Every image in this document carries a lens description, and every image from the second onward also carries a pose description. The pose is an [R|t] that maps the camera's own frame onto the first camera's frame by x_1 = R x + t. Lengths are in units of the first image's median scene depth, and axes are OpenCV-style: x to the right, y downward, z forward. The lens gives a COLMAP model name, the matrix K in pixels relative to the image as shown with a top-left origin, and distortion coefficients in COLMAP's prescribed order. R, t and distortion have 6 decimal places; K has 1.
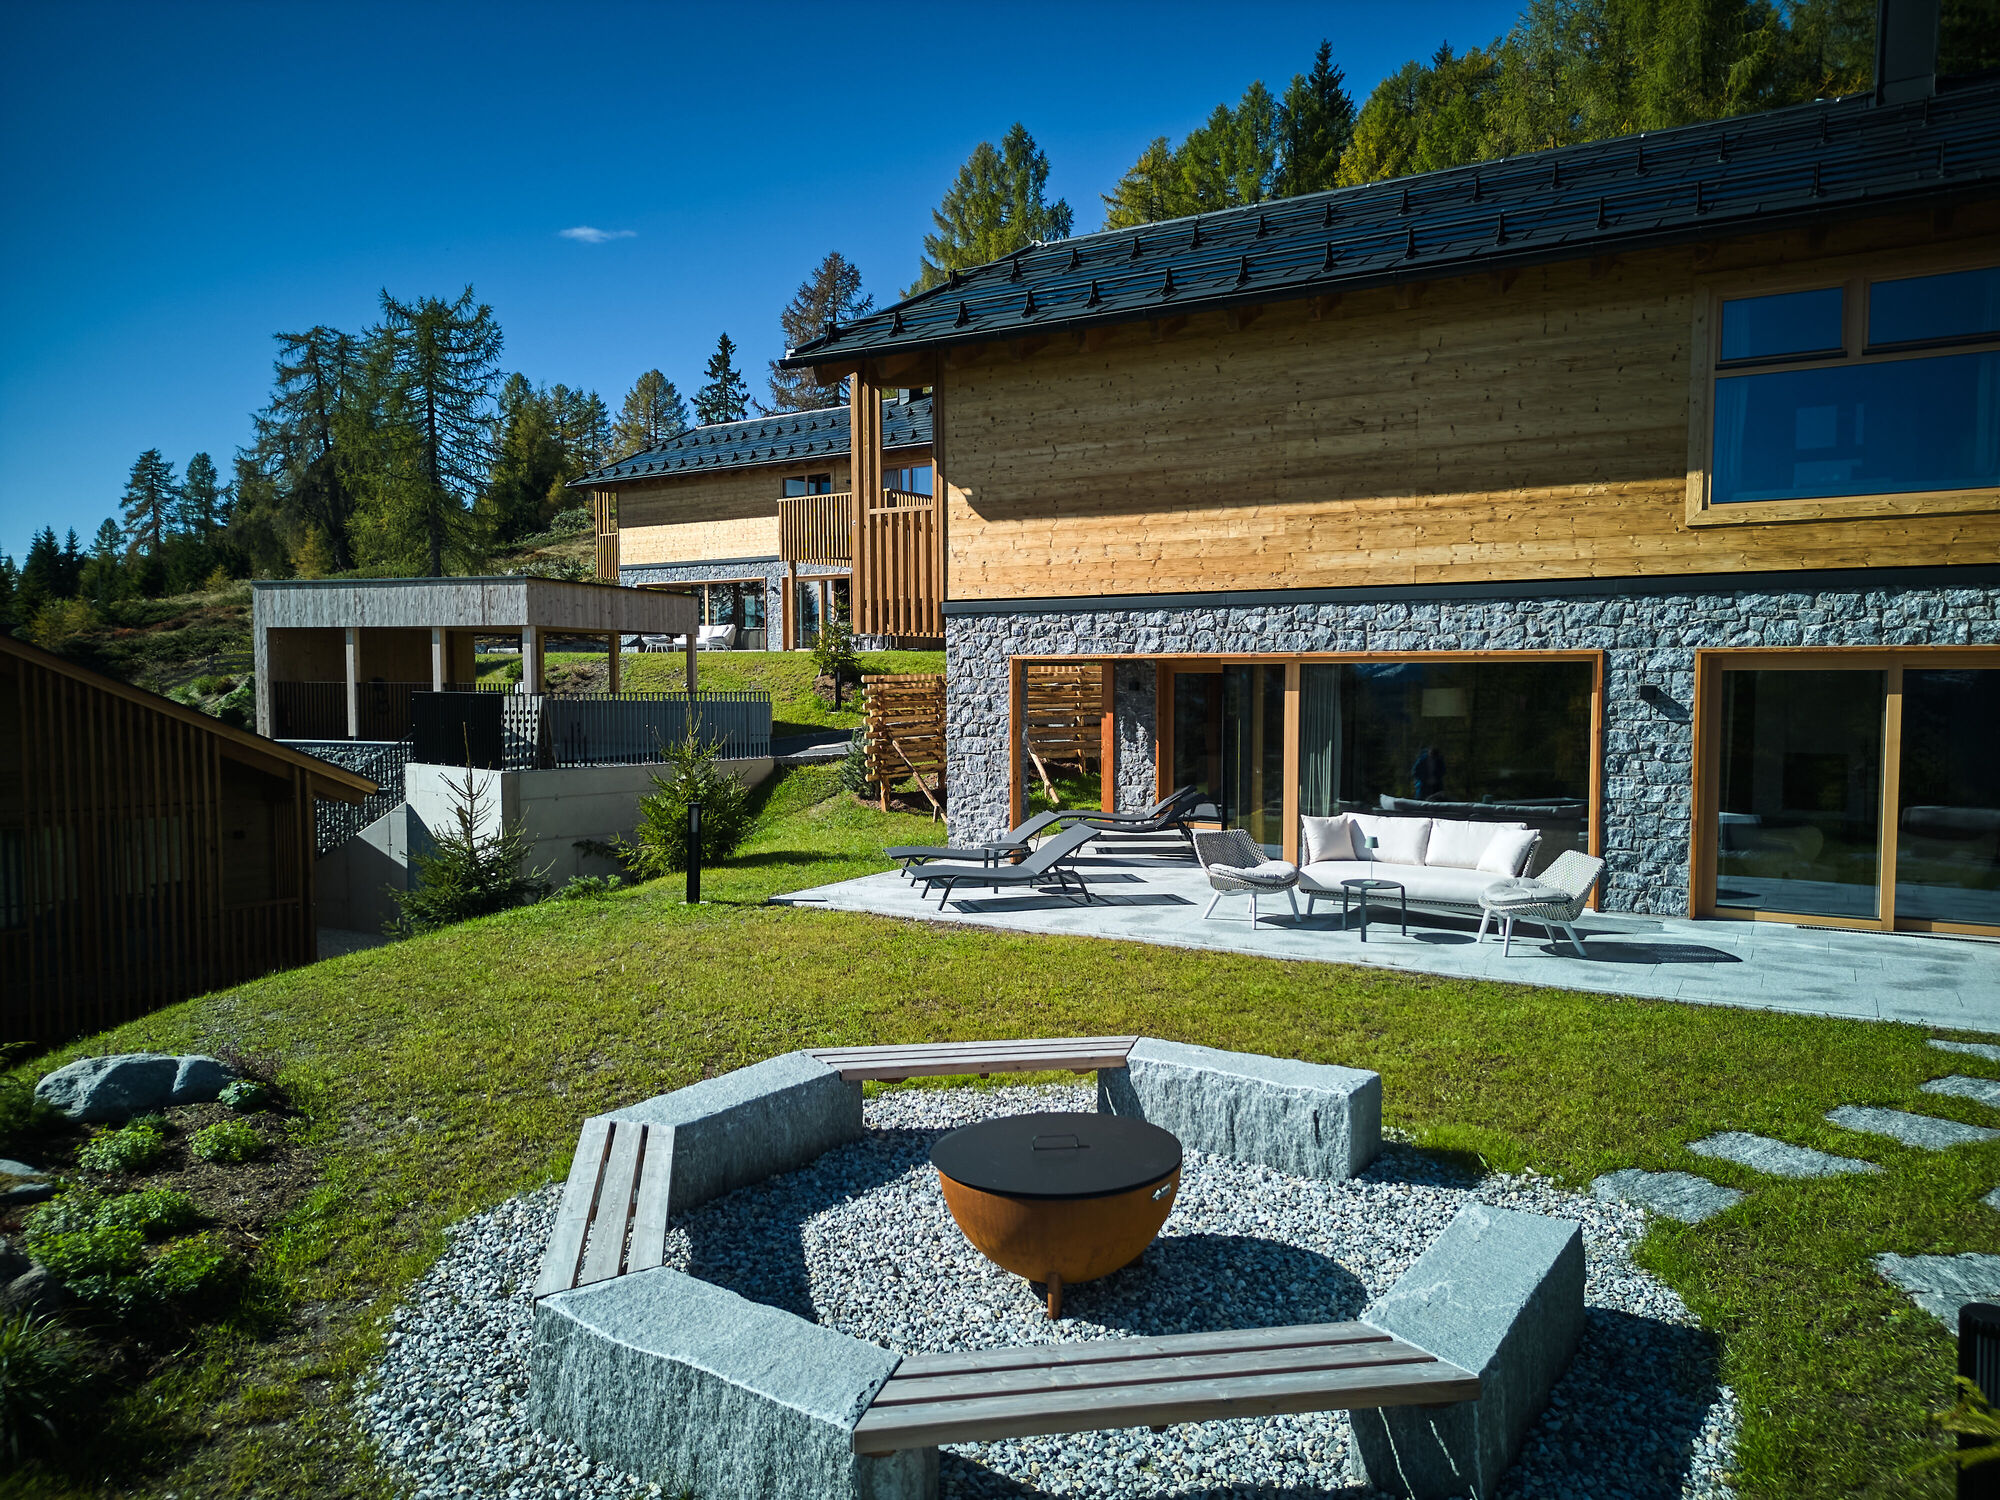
lens RADIAL K [[1385.5, 0, 1000.0], [0, 1385.5, 750.0], [0, 0, 1]] dist [0.090553, -0.094168]
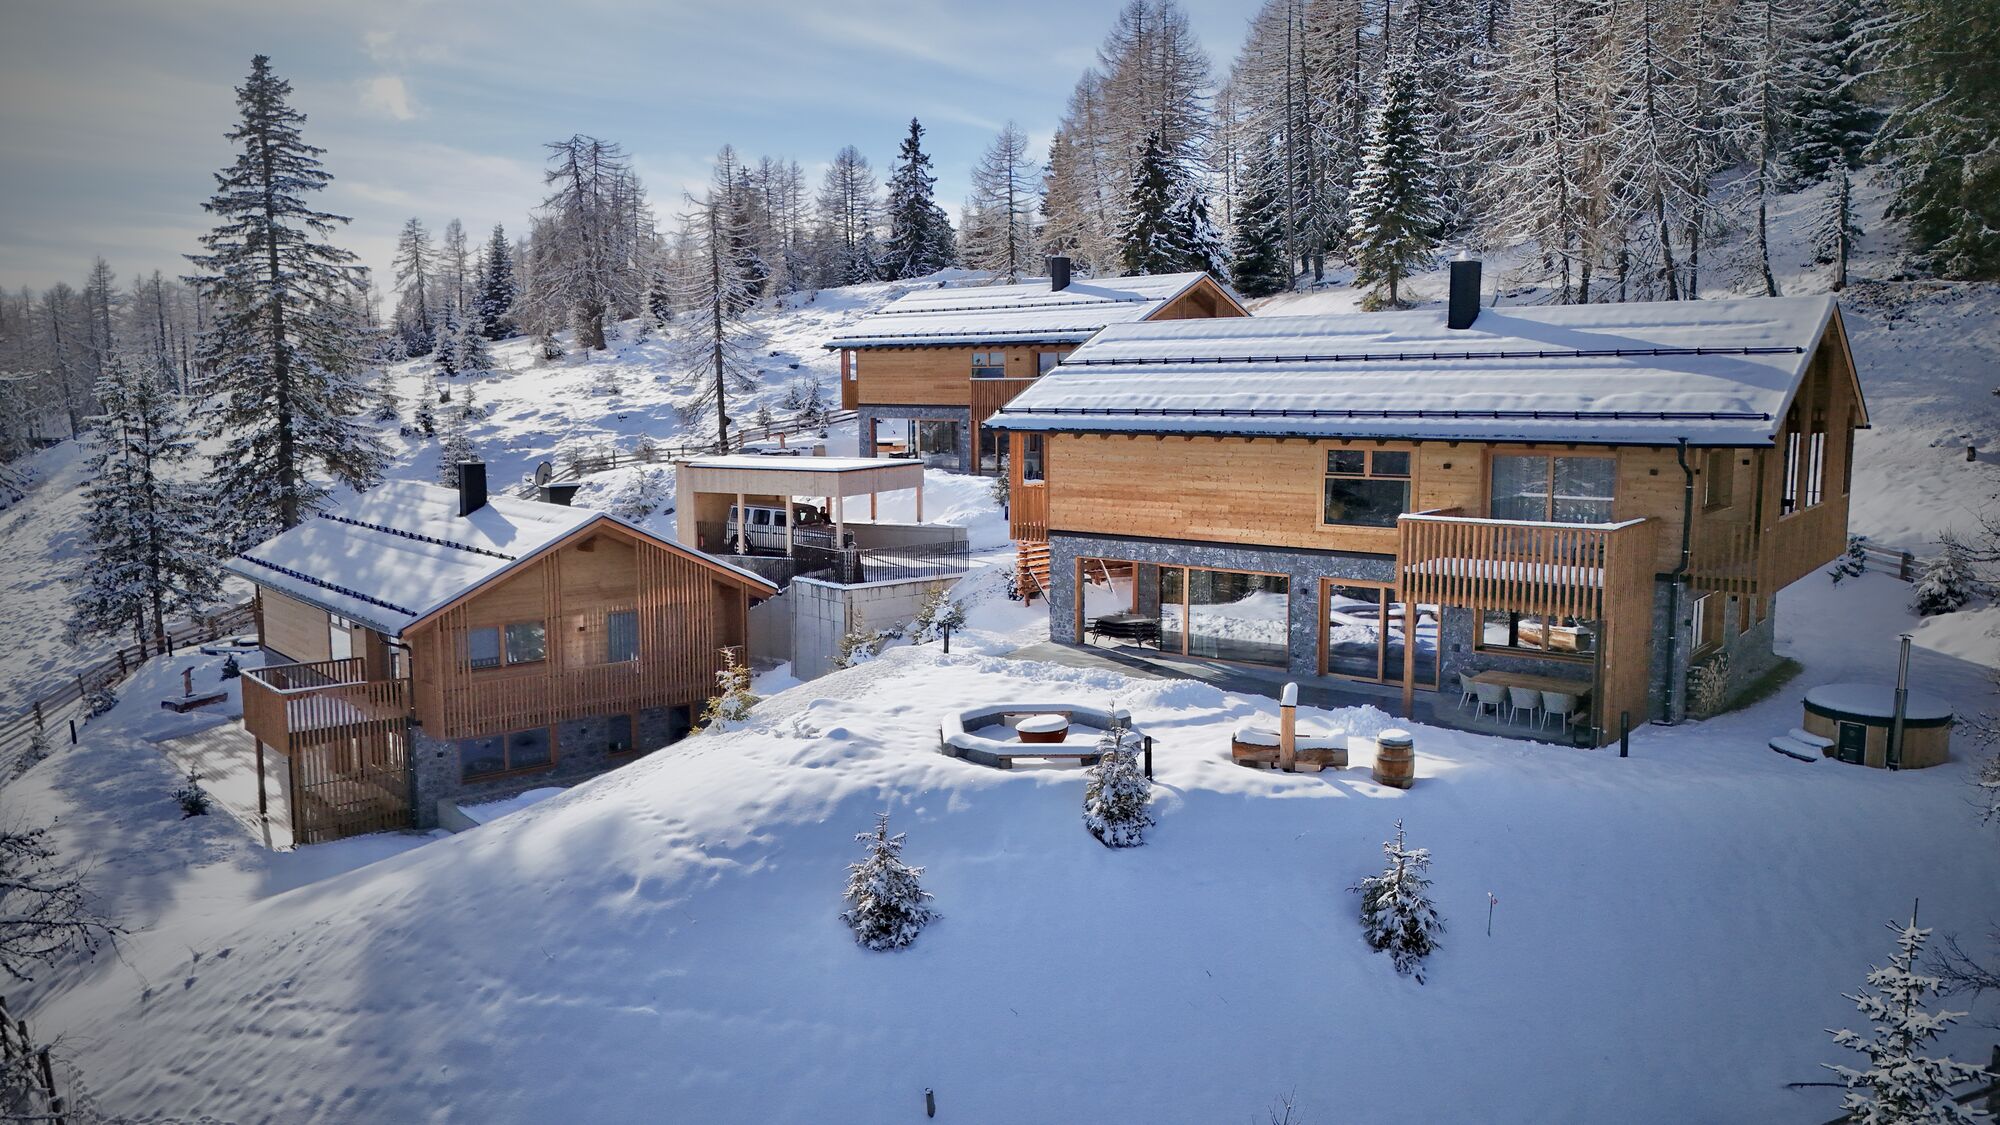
lens RADIAL K [[1472.0, 0, 1000.0], [0, 1472.0, 562.5], [0, 0, 1]] dist [0.079556, -0.079834]
pose [[0.991811, 0.013179, -0.127036, 0.176062], [-0.004533, 0.997667, 0.068111, -0.203779], [0.127637, -0.066978, 0.989557, -1.313779]]
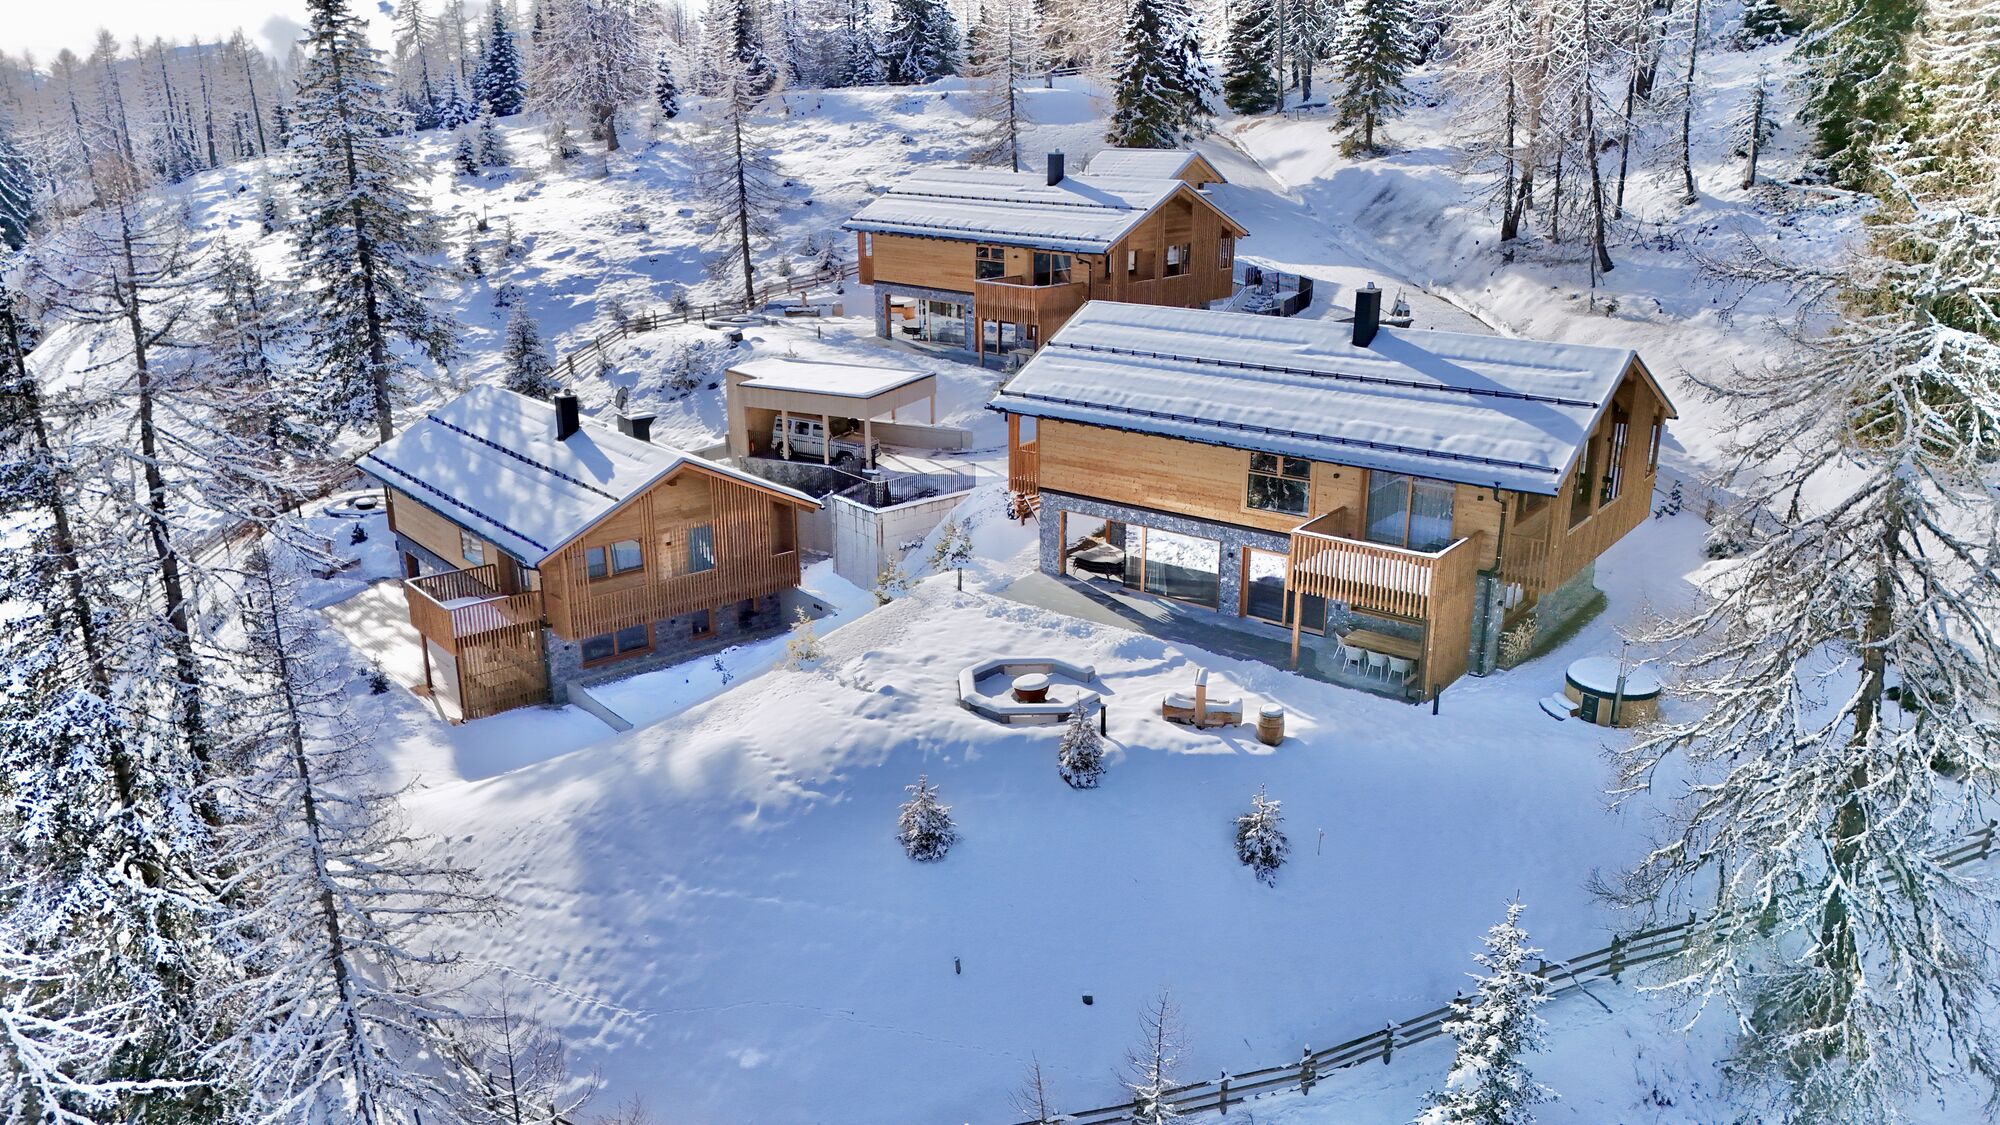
lens RADIAL K [[1472.0, 0, 1000.0], [0, 1472.0, 562.5], [0, 0, 1]] dist [0.079556, -0.079834]
pose [[0.991816, 0.037747, -0.121966, 0.244516], [-0.005775, 0.967583, 0.252488, -0.691657], [0.127543, -0.249717, 0.959882, -1.886497]]
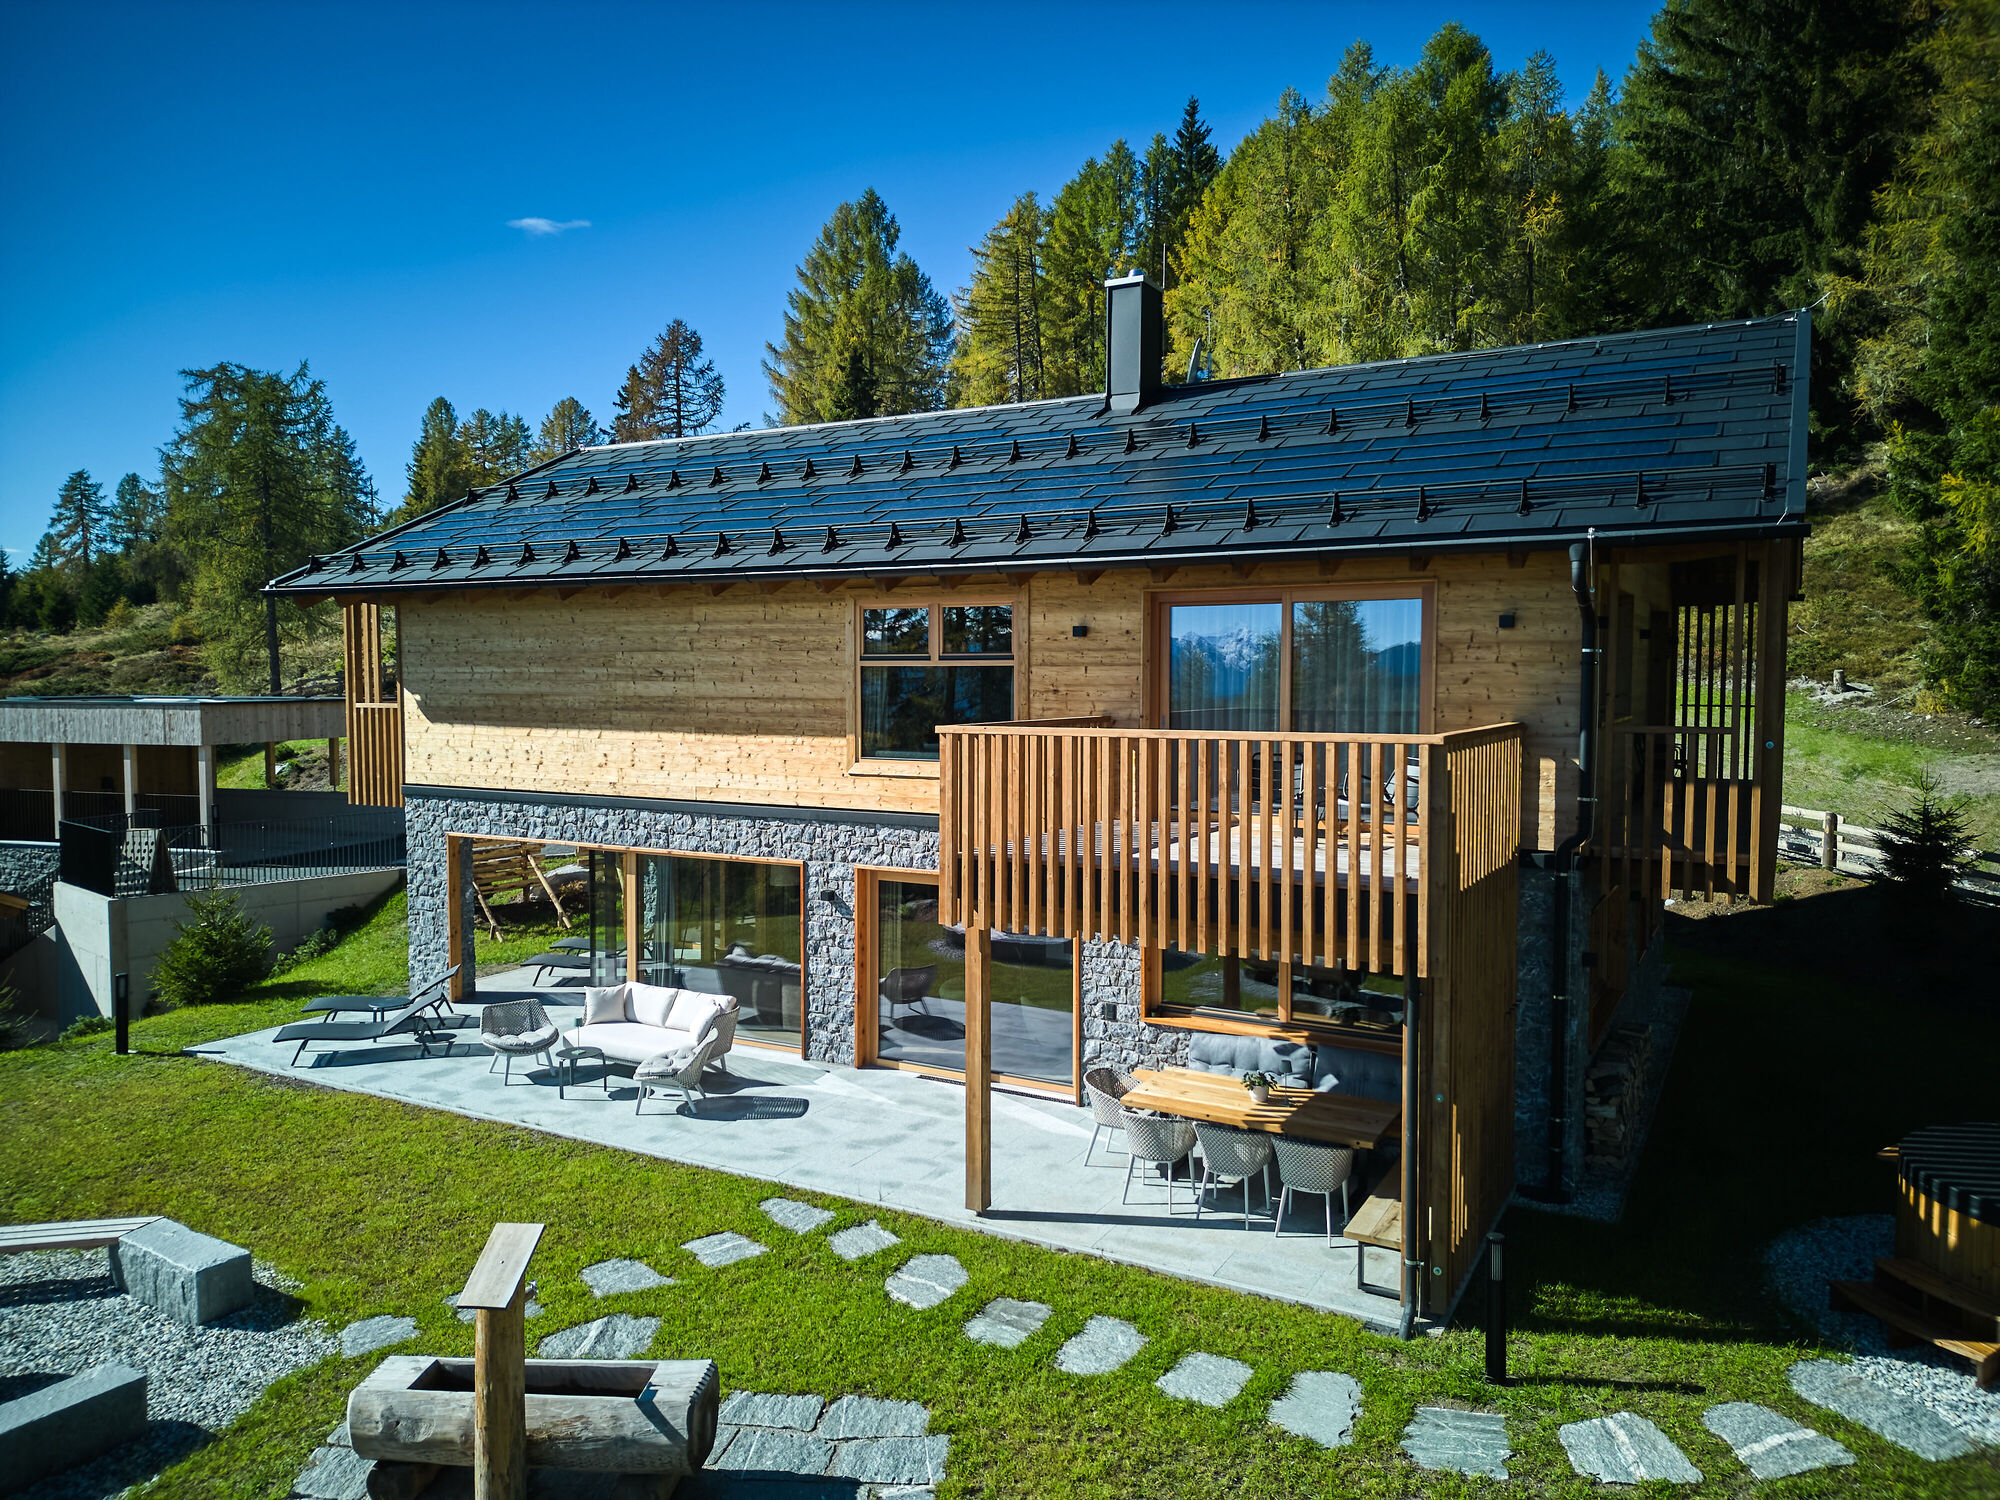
lens RADIAL K [[1385.5, 0, 1000.0], [0, 1385.5, 750.0], [0, 0, 1]] dist [0.090553, -0.094168]
pose [[0.999910, -0.000239, 0.013426, 0.434746], [0.000218, 0.999999, 0.001611, -0.129623], [-0.013427, -0.001608, 0.999909, -0.223853]]
